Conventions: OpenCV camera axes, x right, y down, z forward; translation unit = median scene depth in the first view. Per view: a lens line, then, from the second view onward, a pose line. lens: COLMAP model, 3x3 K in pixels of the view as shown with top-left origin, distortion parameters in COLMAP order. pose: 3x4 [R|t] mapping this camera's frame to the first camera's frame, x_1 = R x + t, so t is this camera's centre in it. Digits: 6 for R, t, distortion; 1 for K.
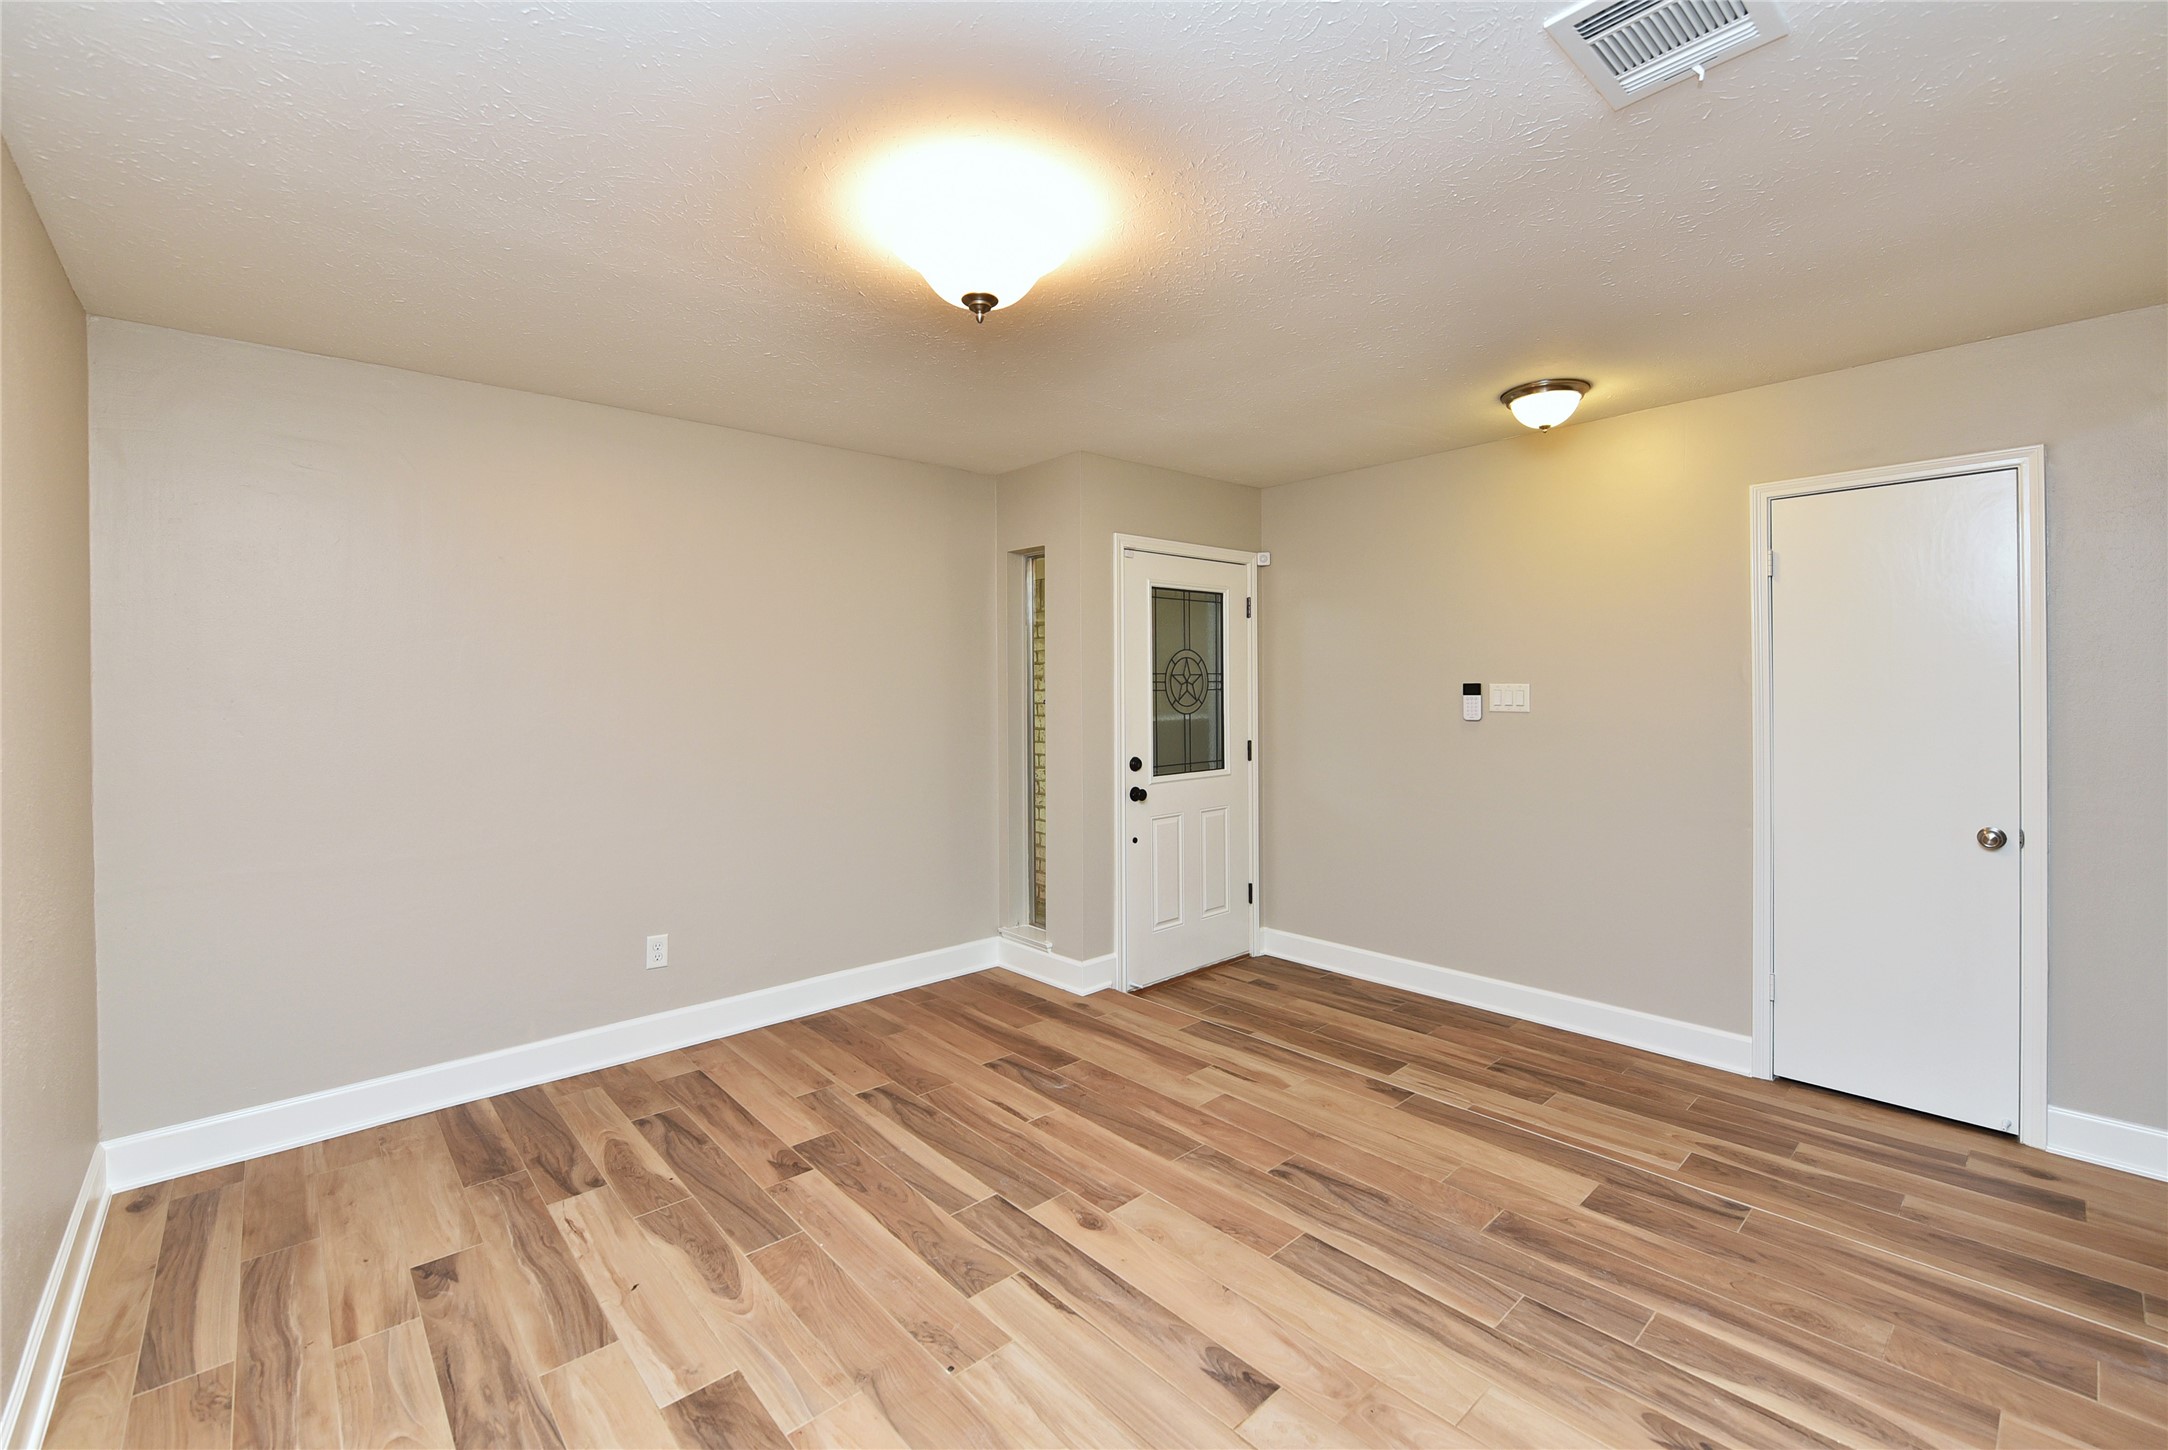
lens RADIAL K [[907.3, 0, 1067.5], [0, 907.3, 691.3], [0, 0, 1]] dist [-0.004263, -0.000704]
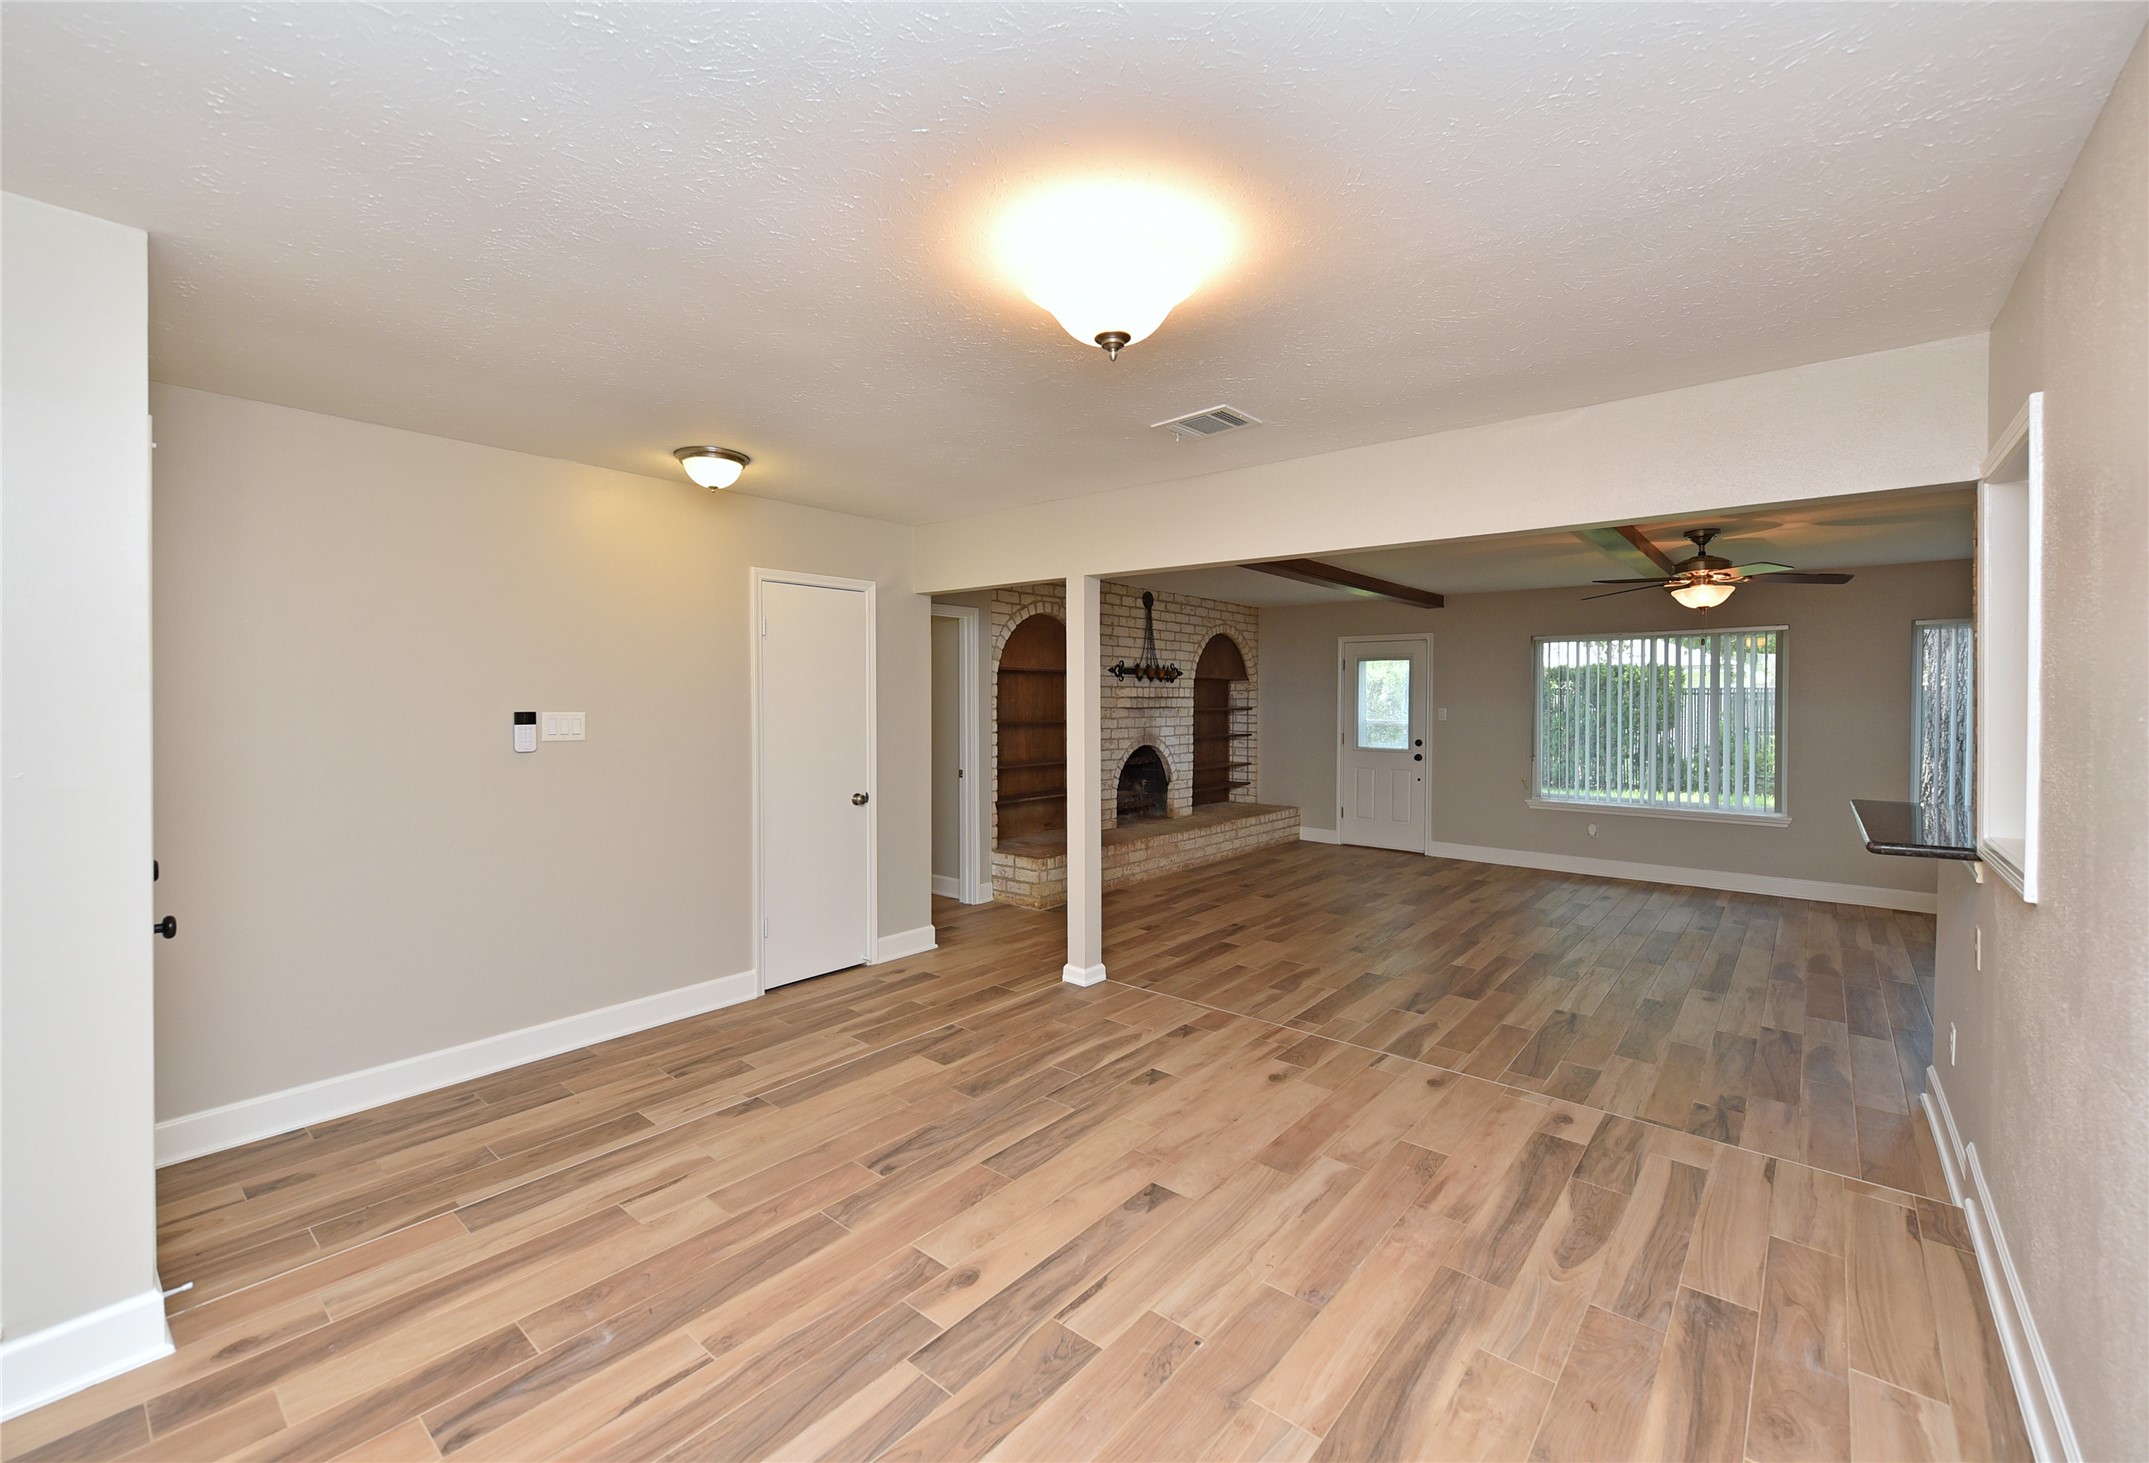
lens RADIAL K [[884.9, 0, 1069.0], [0, 884.9, 711.5], [0, 0, 1]] dist [0.002756, -0.000287]
pose [[-0.143335, -0.002578, 0.989671, -0.563982], [0.004530, 0.999984, 0.003261, -0.010304], [-0.989664, 0.004951, -0.143321, 0.629800]]
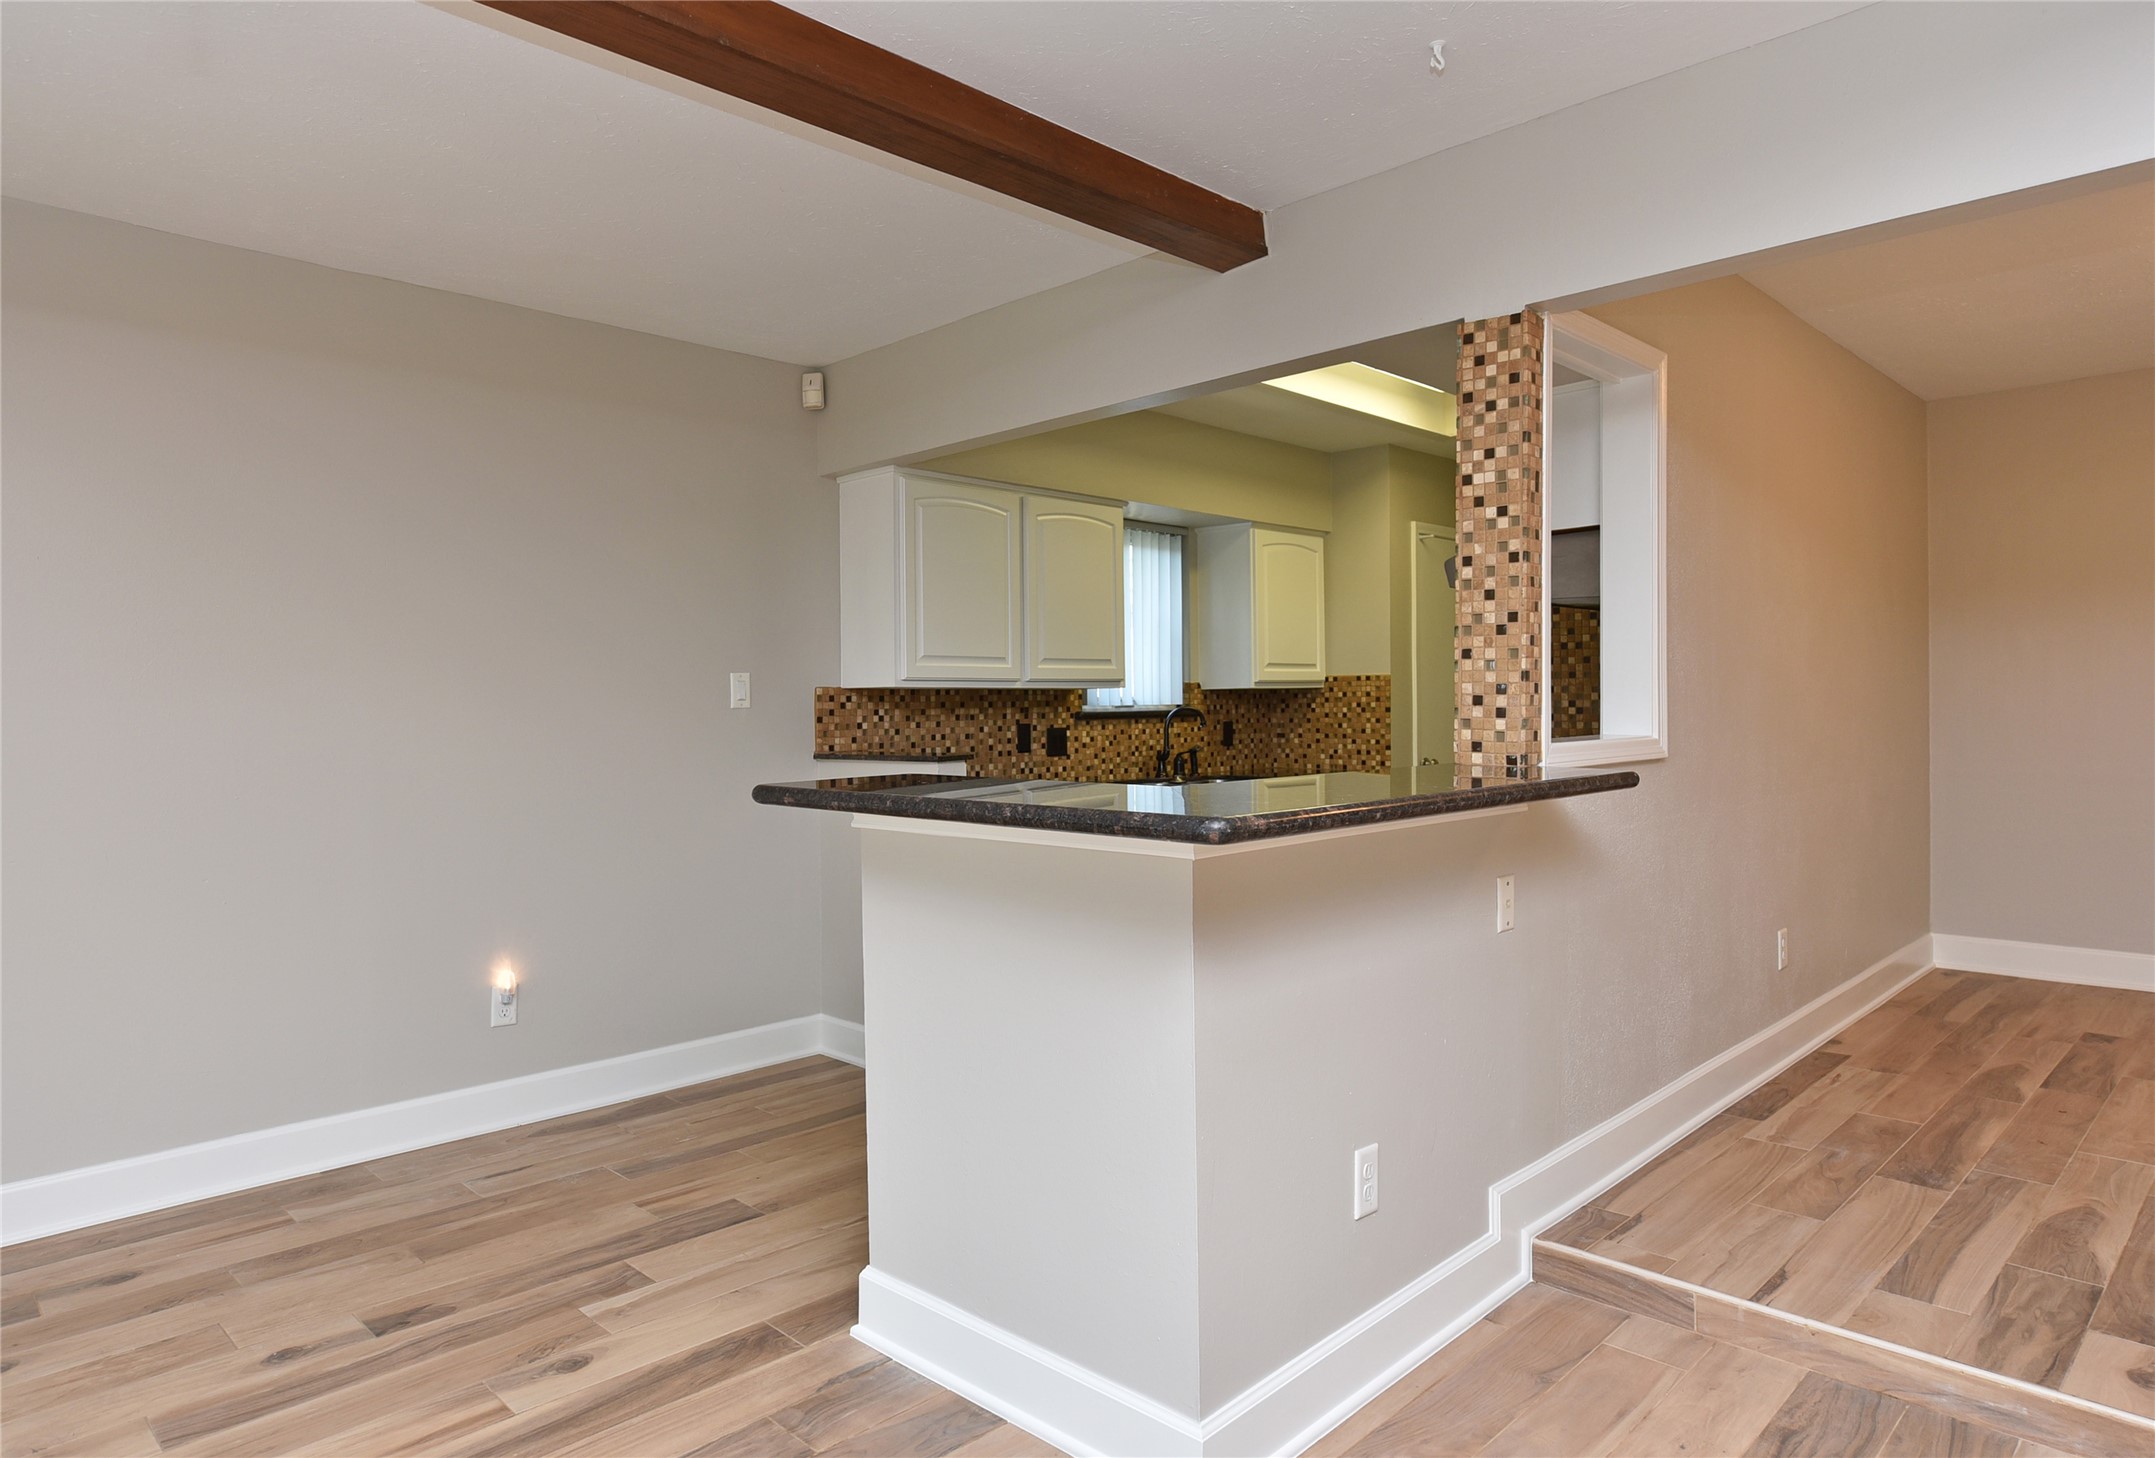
lens RADIAL K [[1274.5, 0, 990.4], [0, 1274.5, 711.4], [0, 0, 1]] dist [0.003854, 0.001441]
pose [[0.029779, 0.016978, -0.999412, 0.720303], [0.003064, 0.999849, 0.017077, 0.050511], [0.999552, -0.003571, 0.029722, -0.463983]]
